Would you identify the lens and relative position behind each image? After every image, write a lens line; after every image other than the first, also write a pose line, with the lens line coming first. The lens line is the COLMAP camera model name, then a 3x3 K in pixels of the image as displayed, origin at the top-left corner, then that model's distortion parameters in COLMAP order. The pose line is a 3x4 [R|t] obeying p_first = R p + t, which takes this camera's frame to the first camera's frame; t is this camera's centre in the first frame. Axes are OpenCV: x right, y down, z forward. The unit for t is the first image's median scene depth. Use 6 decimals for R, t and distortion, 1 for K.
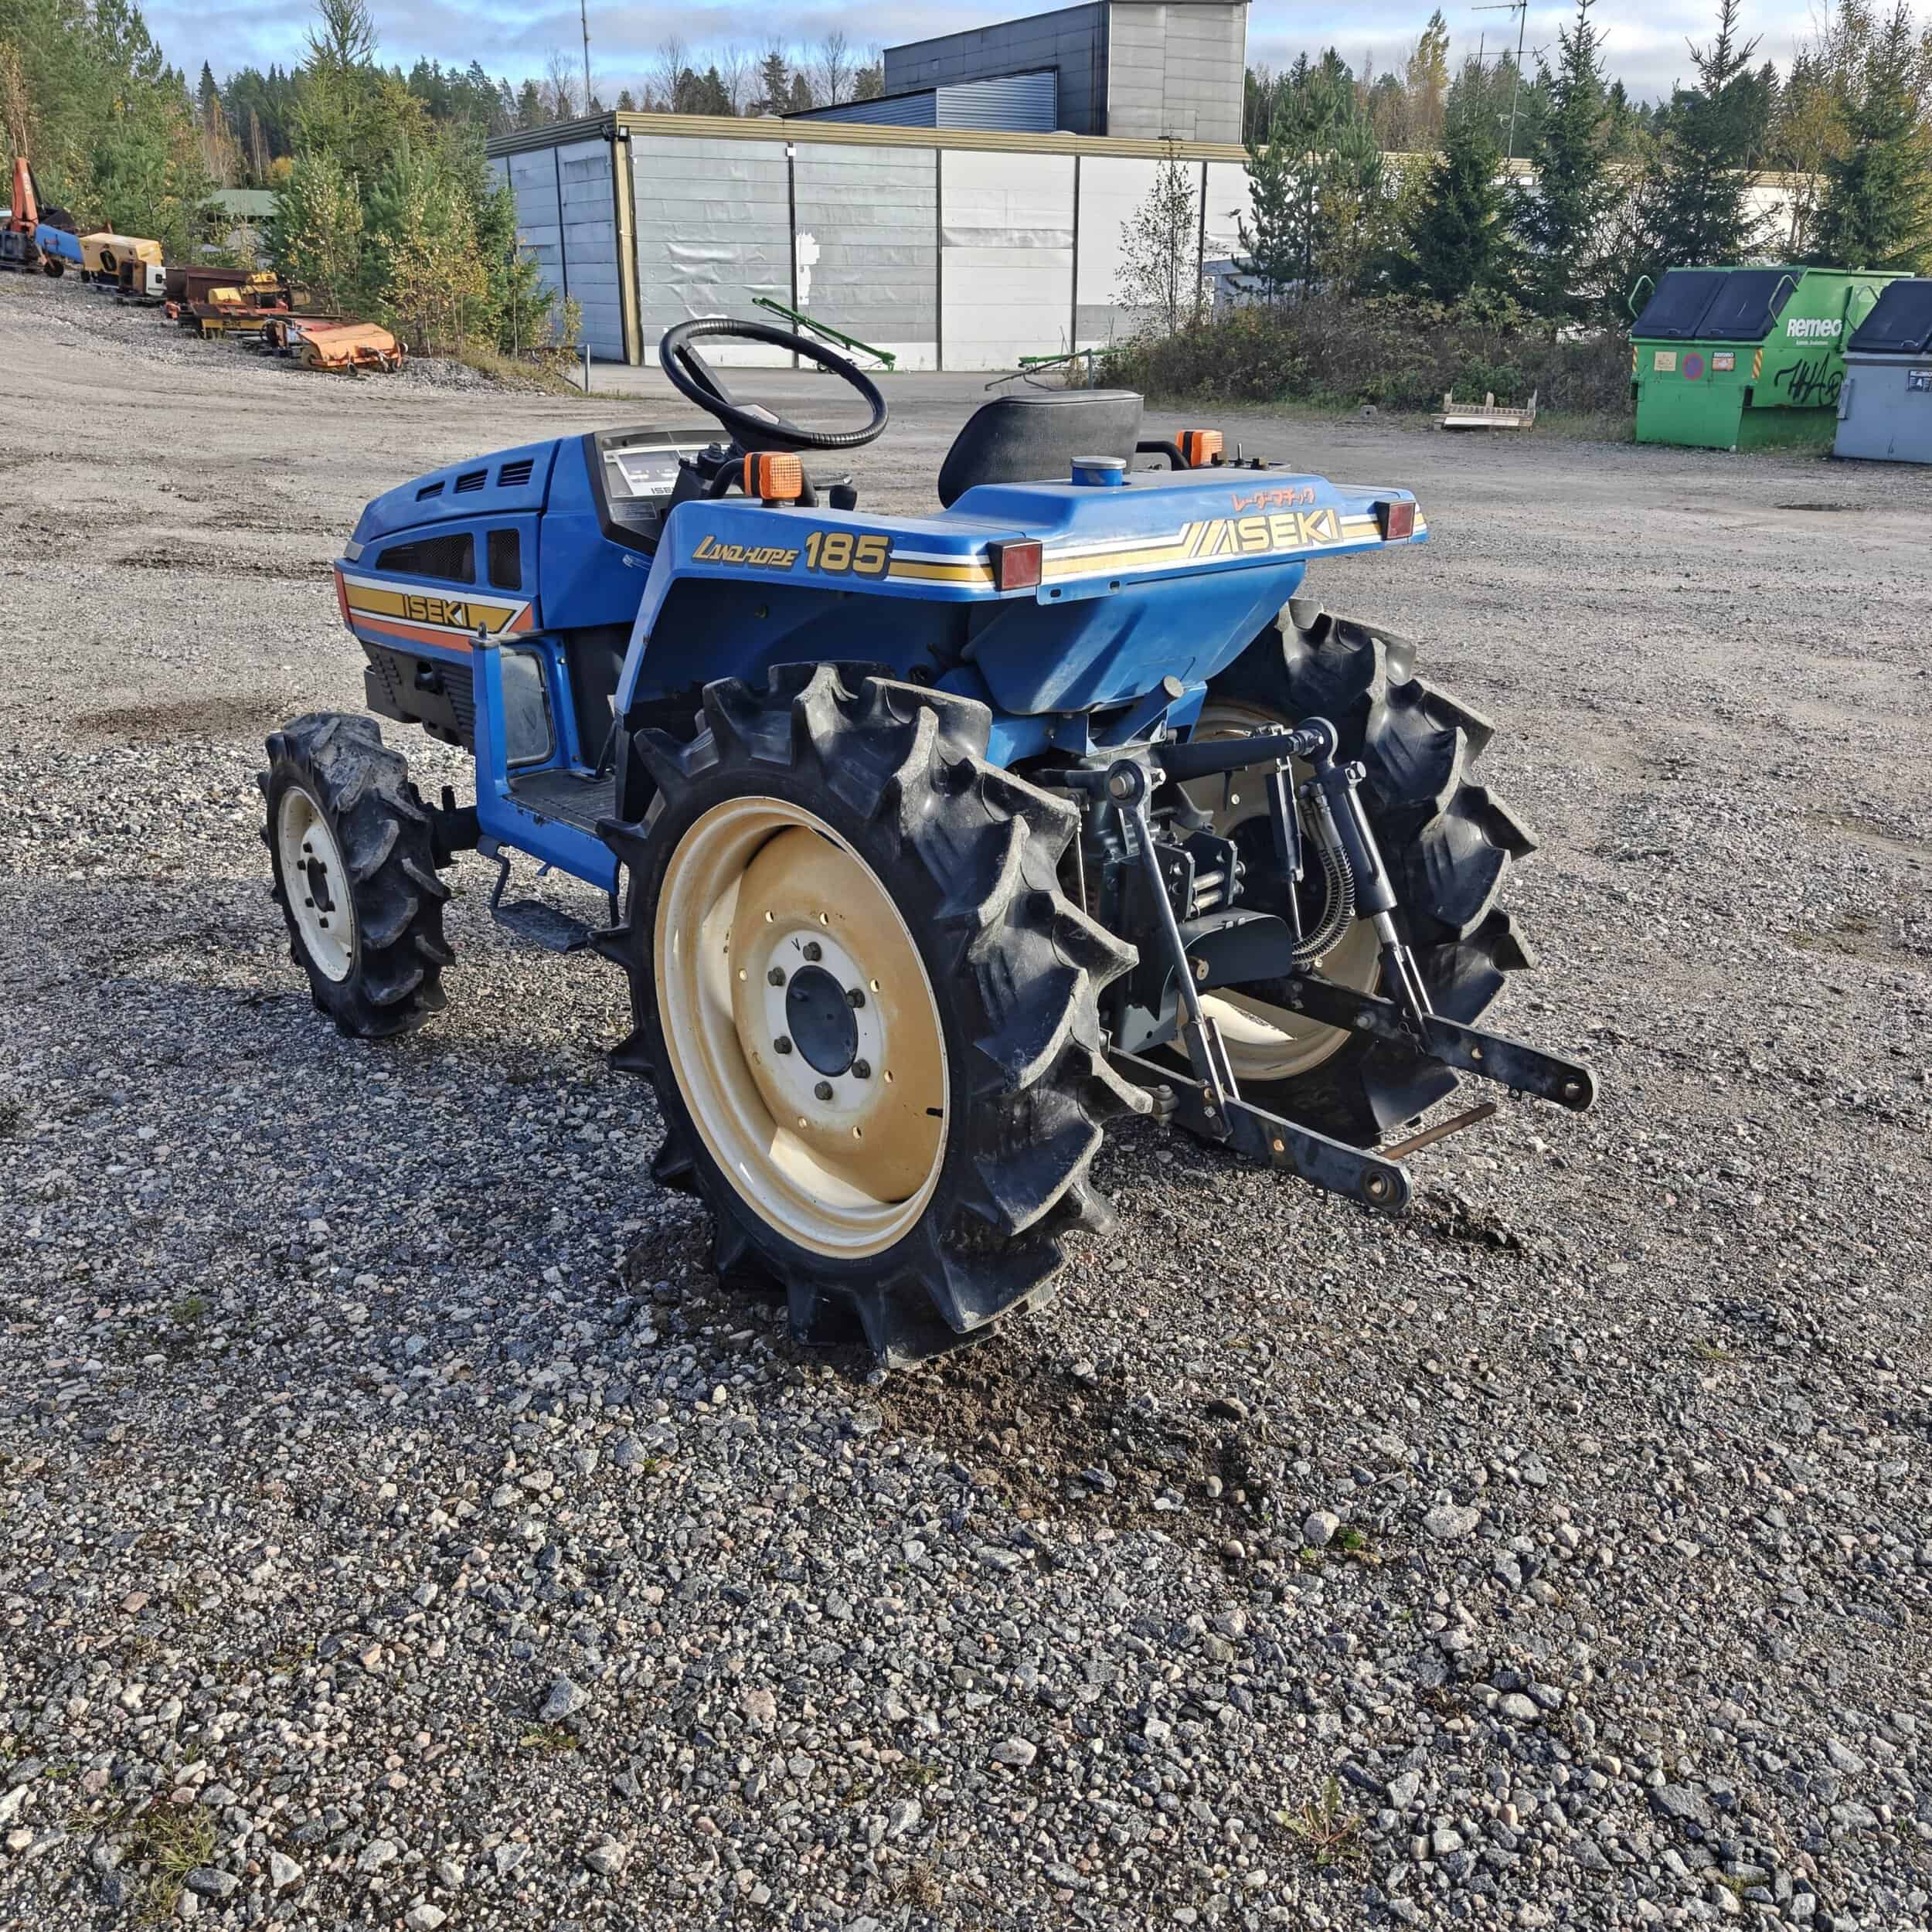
lens RADIAL K [[1788.4, 0, 1043.6], [0, 1788.4, 957.3], [0, 0, 1]] dist [0.017133, -0.035040]
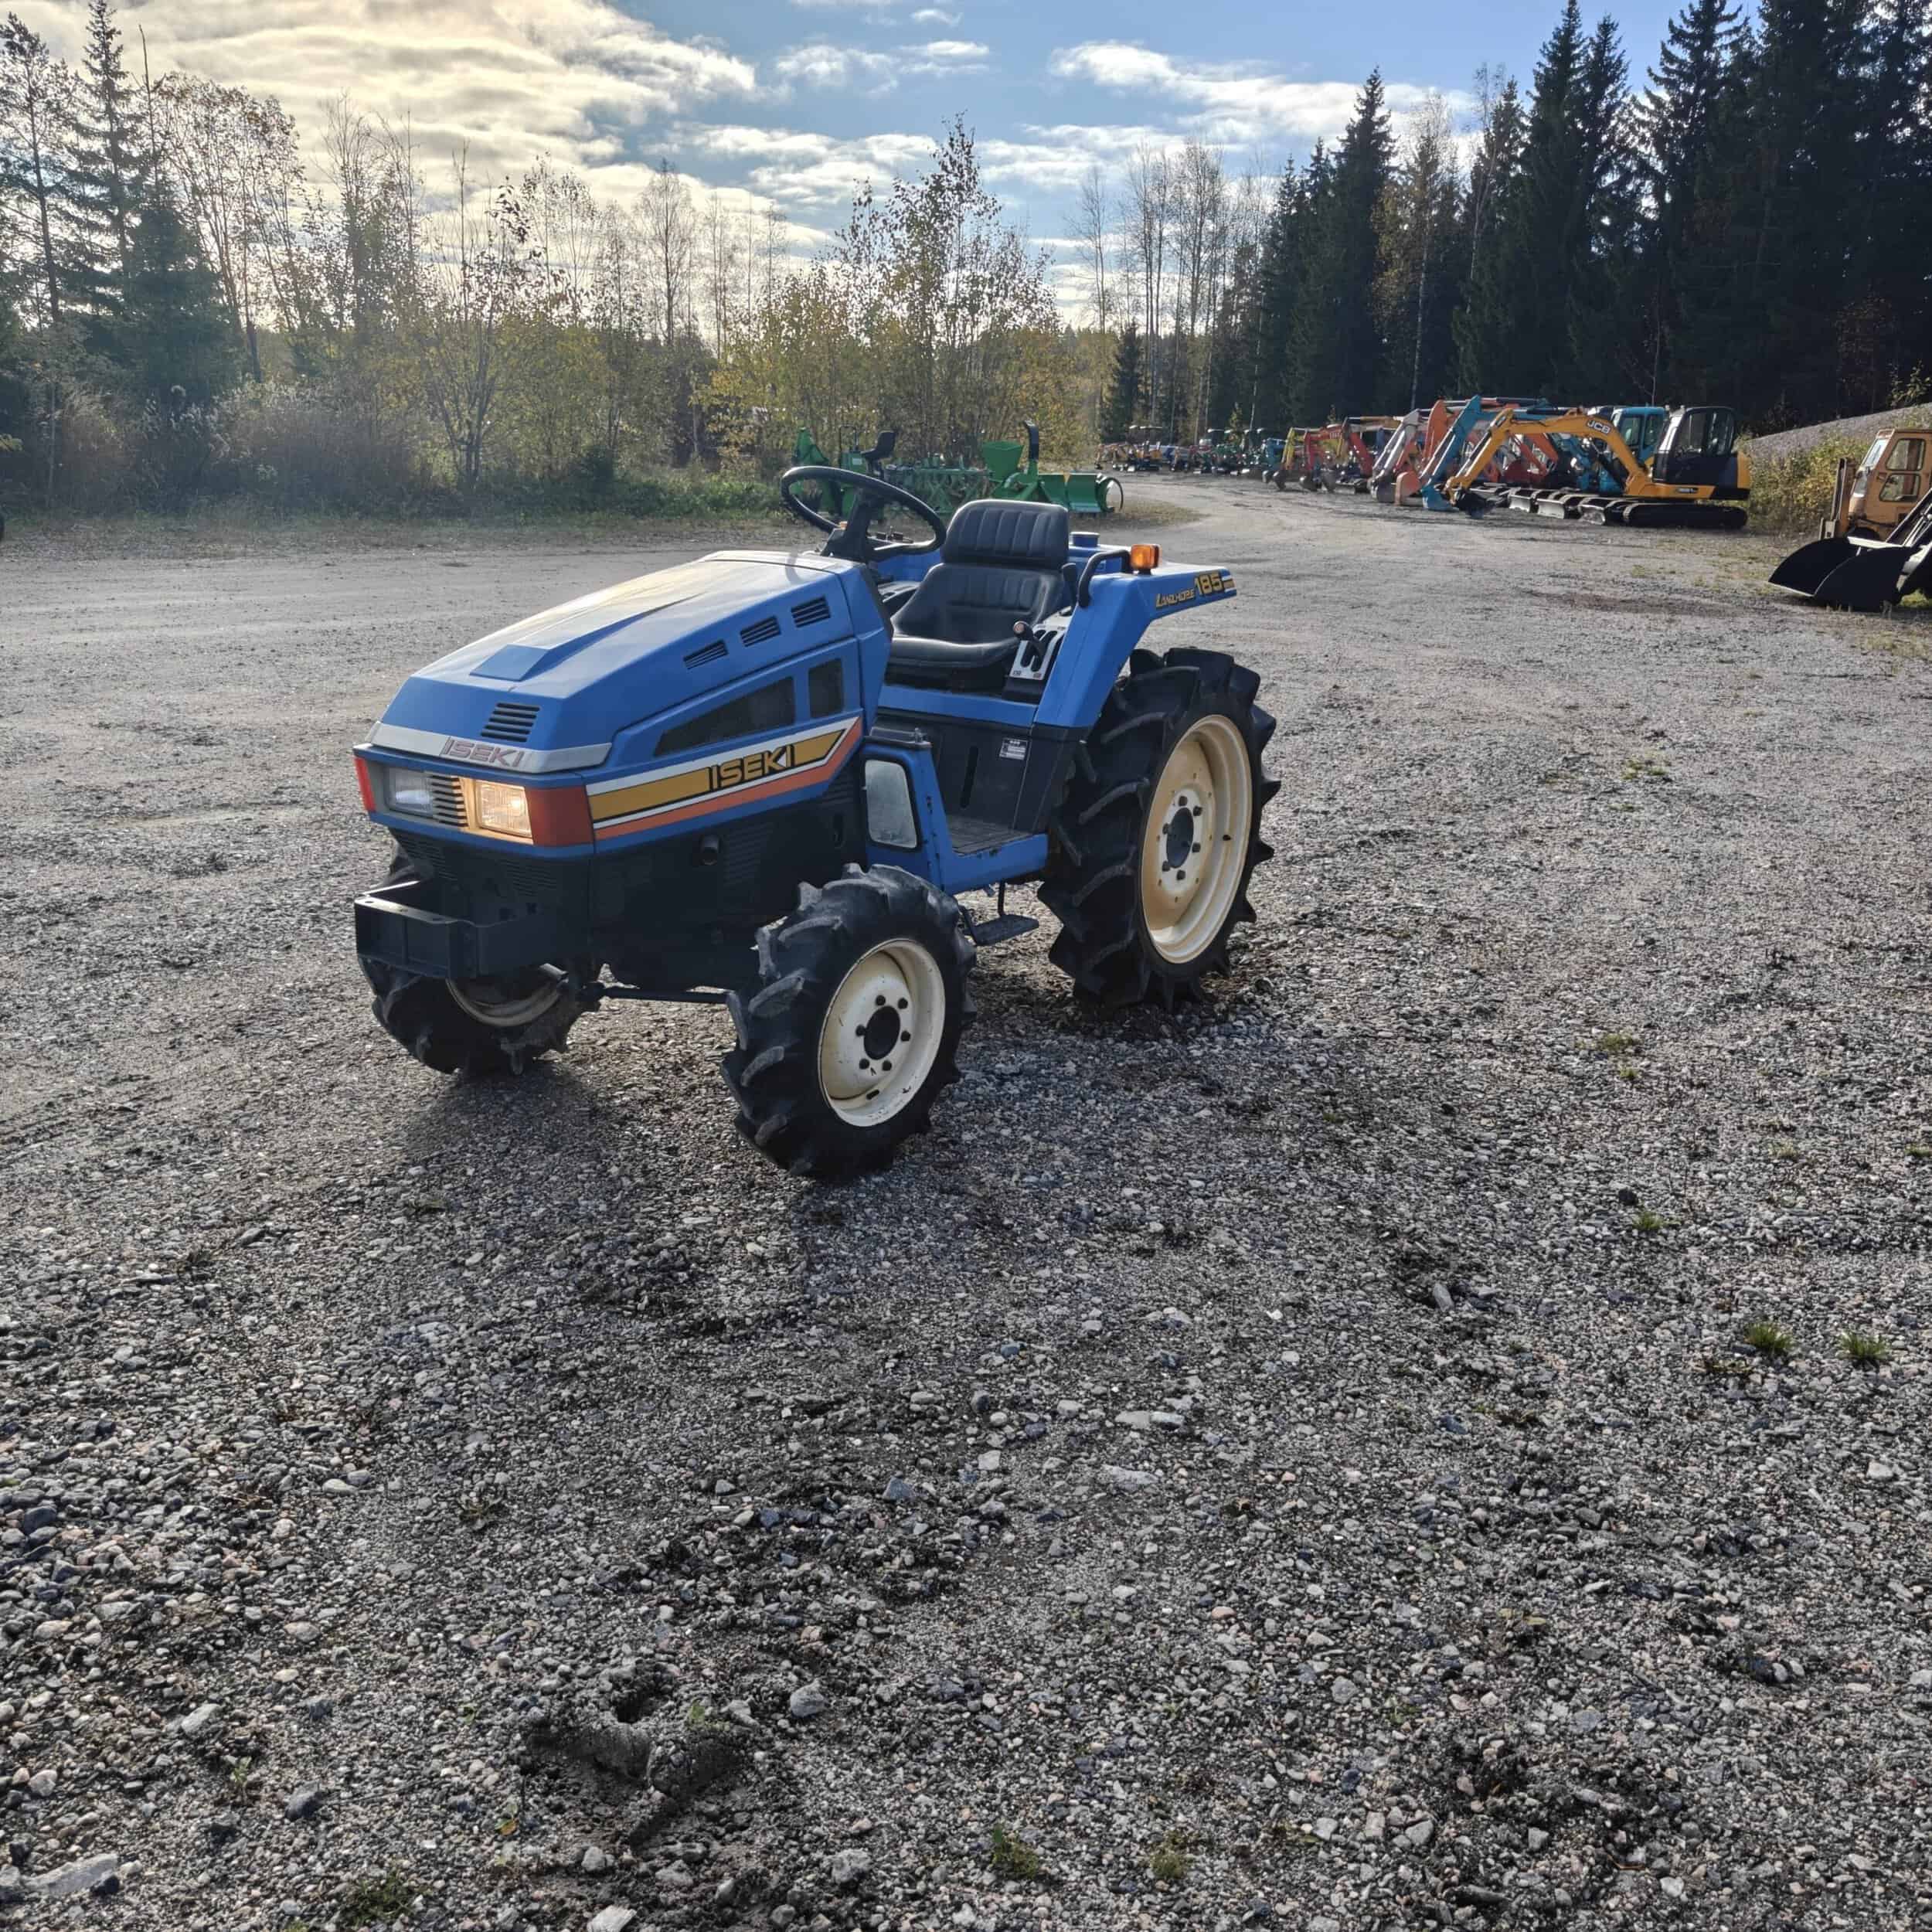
lens RADIAL K [[1727.0, 0, 966.0], [0, 1727.0, 966.0], [0, 0, 1]] dist [0.024811, -0.020662]
pose [[-0.207485, -0.314580, 0.926277, -1.868516], [0.292760, 0.883517, 0.365636, -0.597163], [-0.933403, 0.347041, -0.091220, 1.467222]]
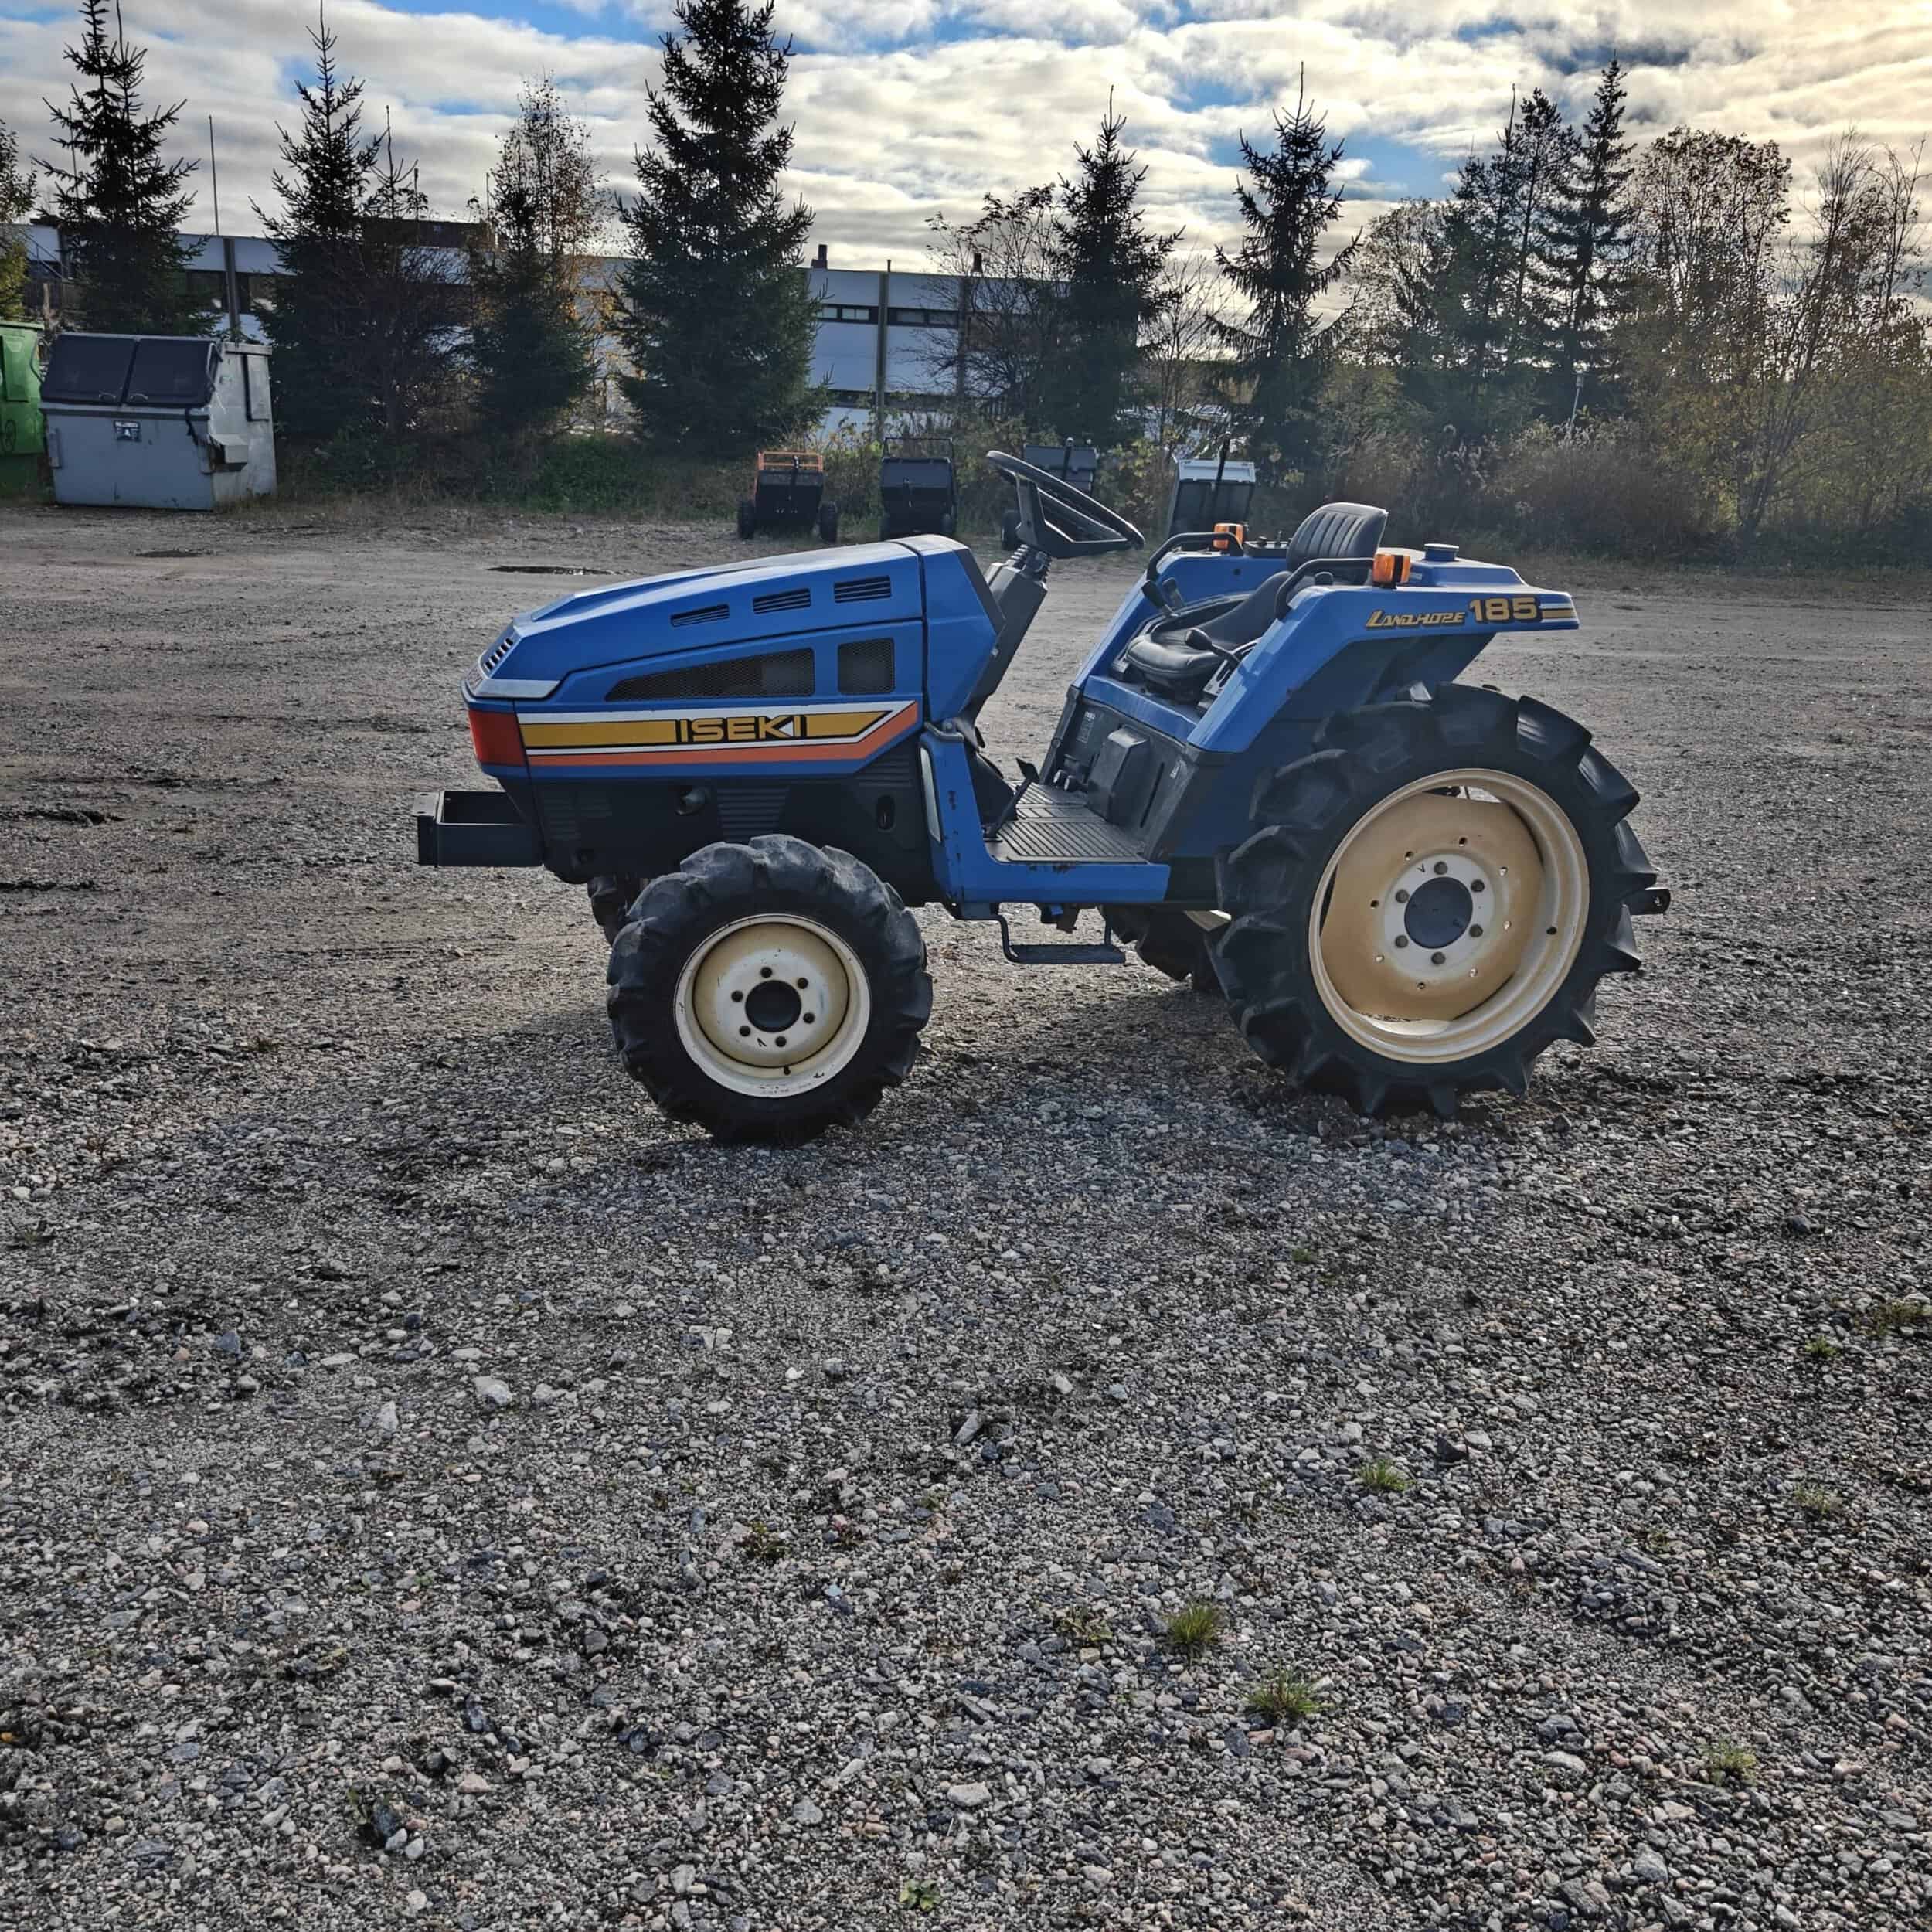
lens RADIAL K [[1758.1, 0, 966.0], [0, 1758.1, 966.0], [0, 0, 1]] dist [0.023765, -0.009450]
pose [[0.511724, -0.252061, 0.821343, -1.650457], [0.260308, 0.956547, 0.131373, -0.234430], [-0.818766, 0.146575, 0.555101, 0.505723]]
